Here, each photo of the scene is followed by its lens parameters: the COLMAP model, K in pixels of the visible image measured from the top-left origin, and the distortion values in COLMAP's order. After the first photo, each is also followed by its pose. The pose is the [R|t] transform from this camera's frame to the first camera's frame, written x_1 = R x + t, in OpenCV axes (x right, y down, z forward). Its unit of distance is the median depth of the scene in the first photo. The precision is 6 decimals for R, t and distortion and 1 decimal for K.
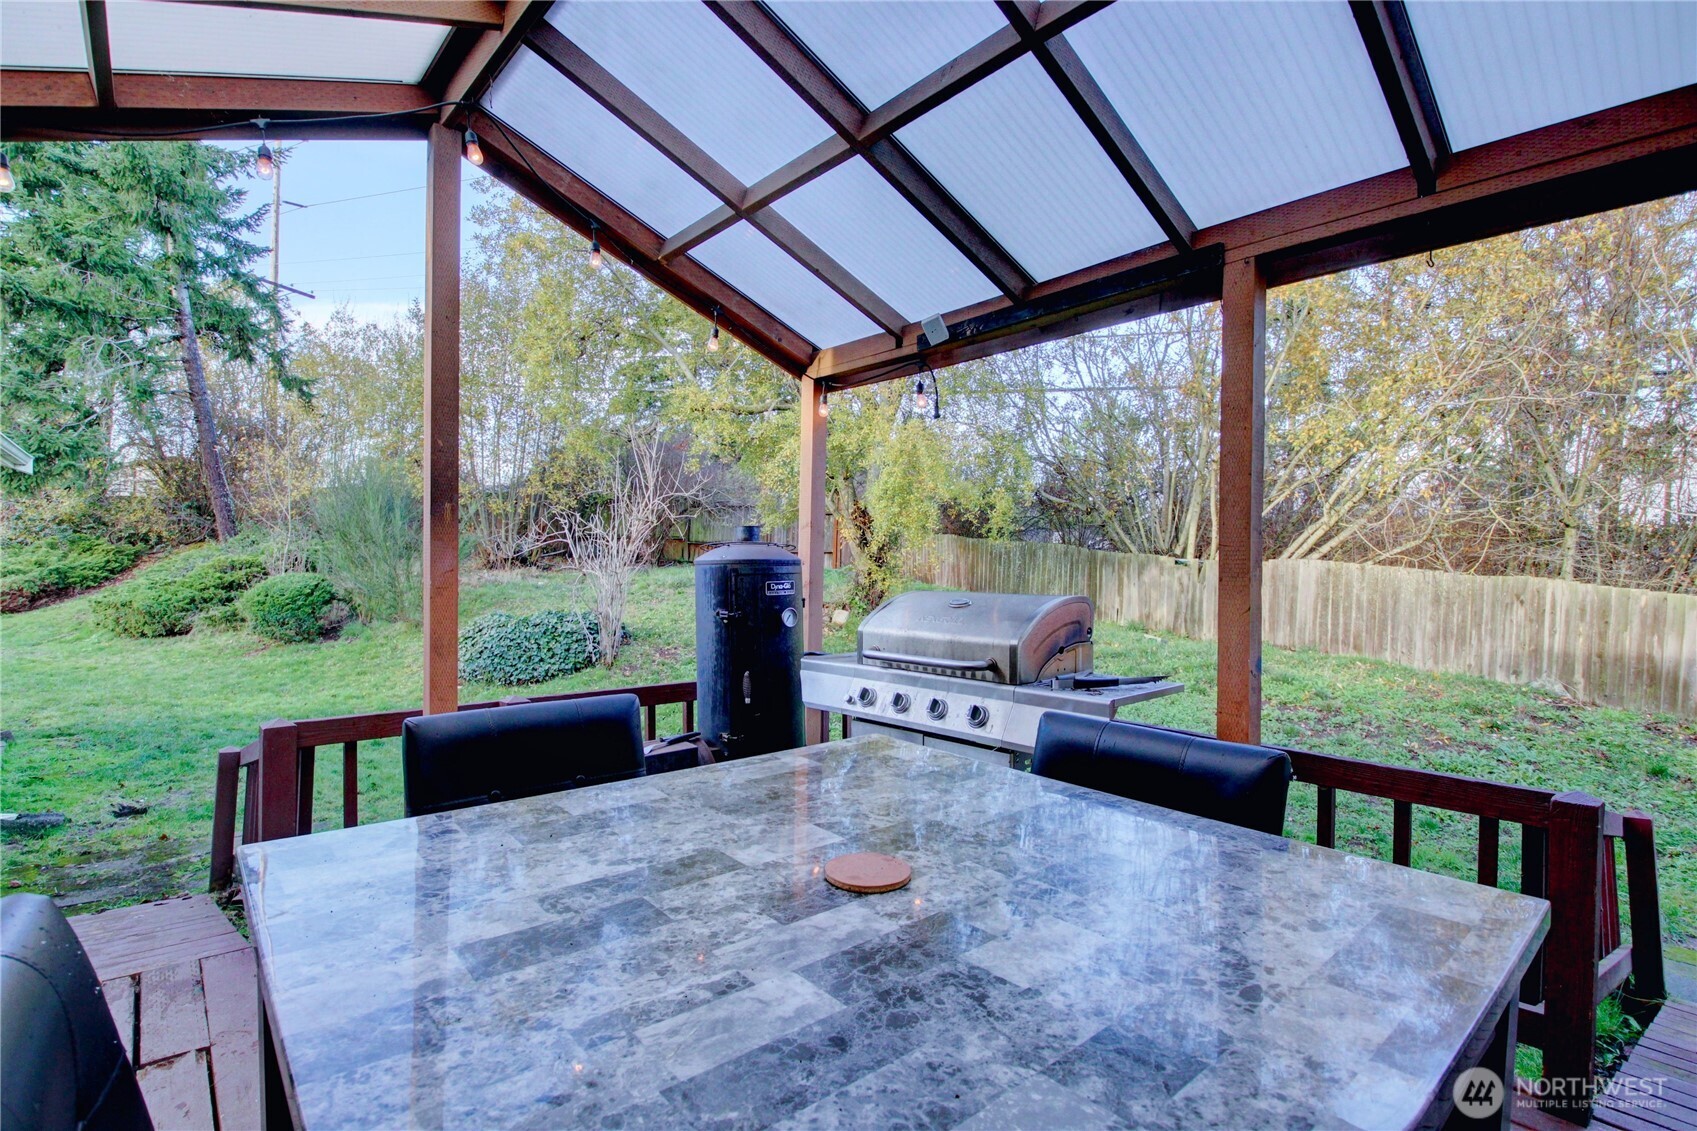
lens RADIAL K [[802.9, 0, 811.2], [0, 802.9, 565.1], [0, 0, 1]] dist [0.003974, -0.023321]
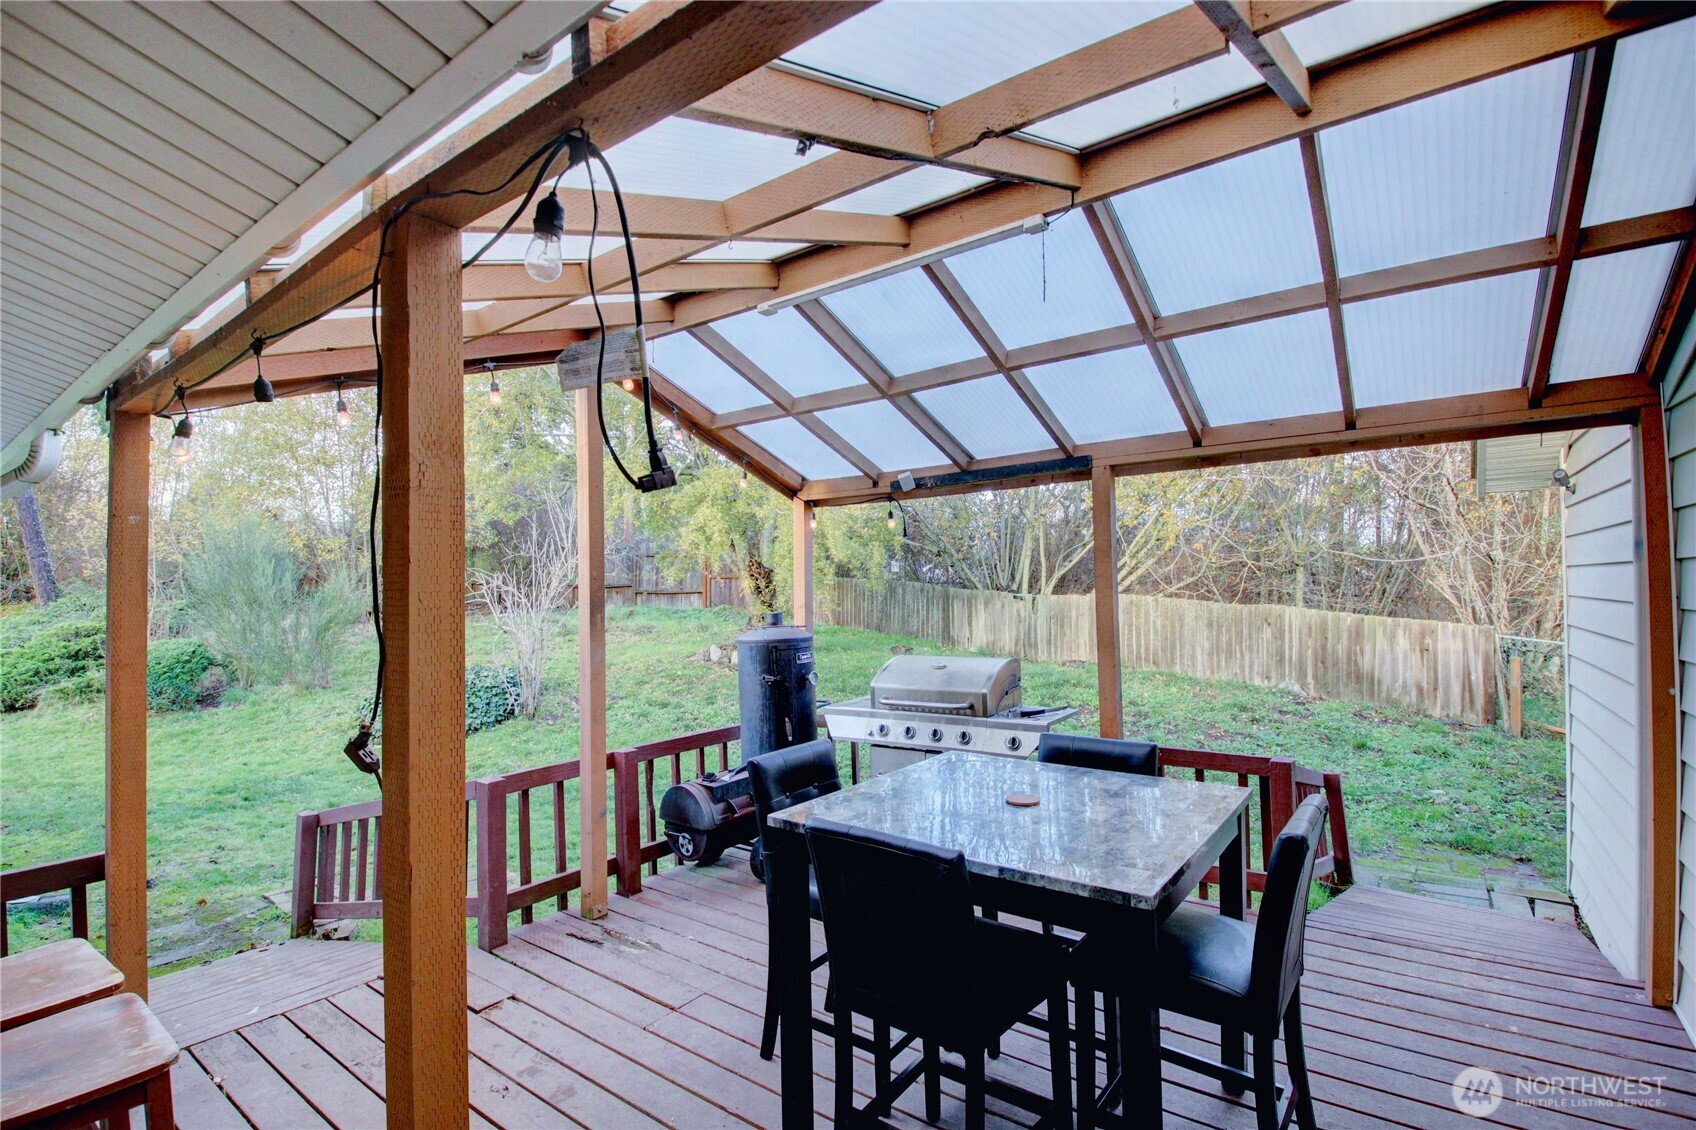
lens RADIAL K [[802.5, 0, 810.7], [0, 802.5, 564.6], [0, 0, 1]] dist [0.003974, -0.023321]
pose [[0.978683, -0.027443, 0.203537, -0.133078], [0.034786, 0.998863, -0.032587, -0.038249], [-0.202411, 0.038973, 0.978525, -0.172100]]
